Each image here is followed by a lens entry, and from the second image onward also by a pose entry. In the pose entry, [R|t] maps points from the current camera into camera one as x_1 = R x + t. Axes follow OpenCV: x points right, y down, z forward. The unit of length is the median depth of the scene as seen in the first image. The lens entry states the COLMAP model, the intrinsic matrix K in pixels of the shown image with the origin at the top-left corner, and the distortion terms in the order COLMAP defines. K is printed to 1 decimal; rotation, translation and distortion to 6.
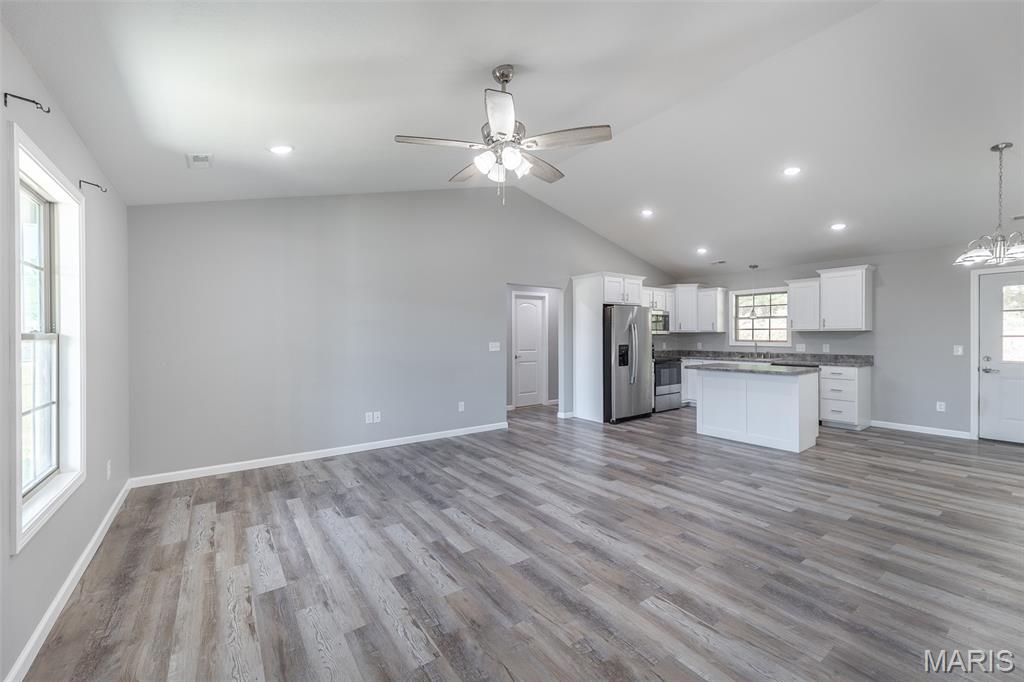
lens RADIAL K [[407.8, 0, 507.4], [0, 407.8, 338.7], [0, 0, 1]] dist [0.000865, 0.000208]
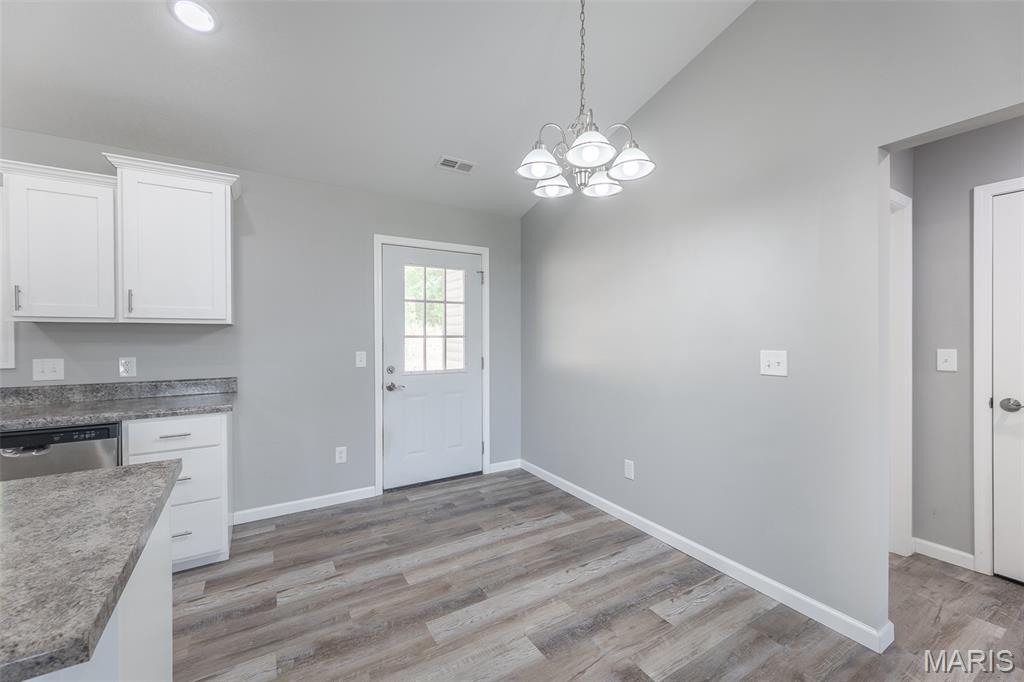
lens RADIAL K [[407.8, 0, 507.4], [0, 407.8, 338.7], [0, 0, 1]] dist [0.000865, 0.000208]
pose [[0.066244, -0.006408, 0.997783, 0.366710], [0.006013, 0.999964, 0.006023, -0.003708], [-0.997785, 0.005600, 0.066280, 0.542256]]
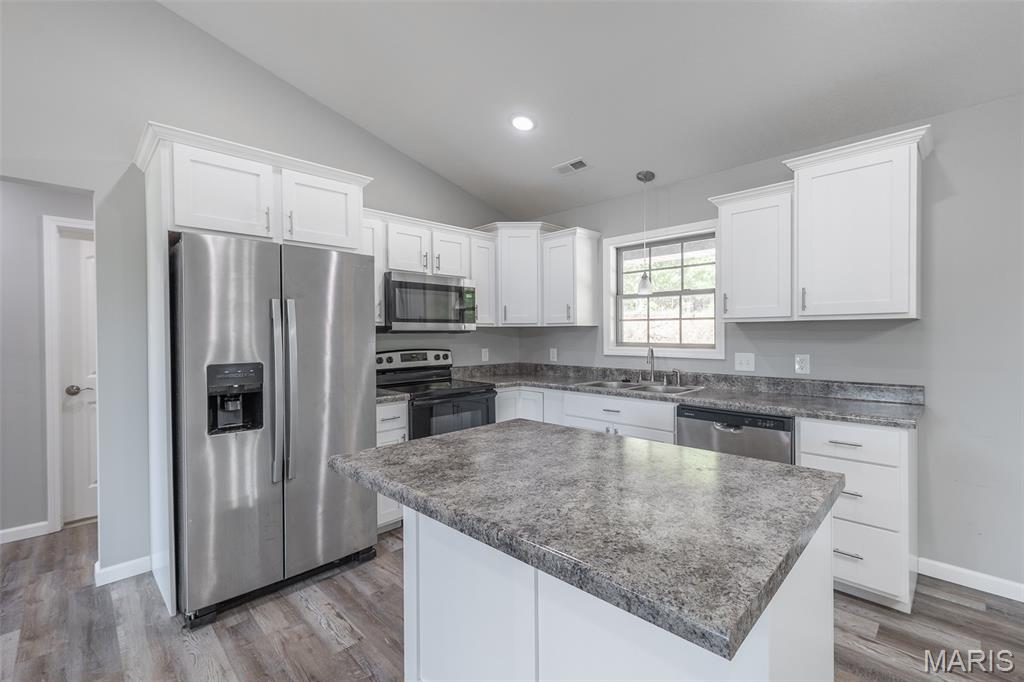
lens RADIAL K [[445.3, 0, 512.7], [0, 445.3, 337.8], [0, 0, 1]] dist [0.003516, 0.000477]
pose [[0.986090, -0.005085, 0.166133, 0.380587], [0.004894, 0.999987, 0.001559, -0.004033], [-0.166139, -0.000724, 0.986102, 0.548829]]
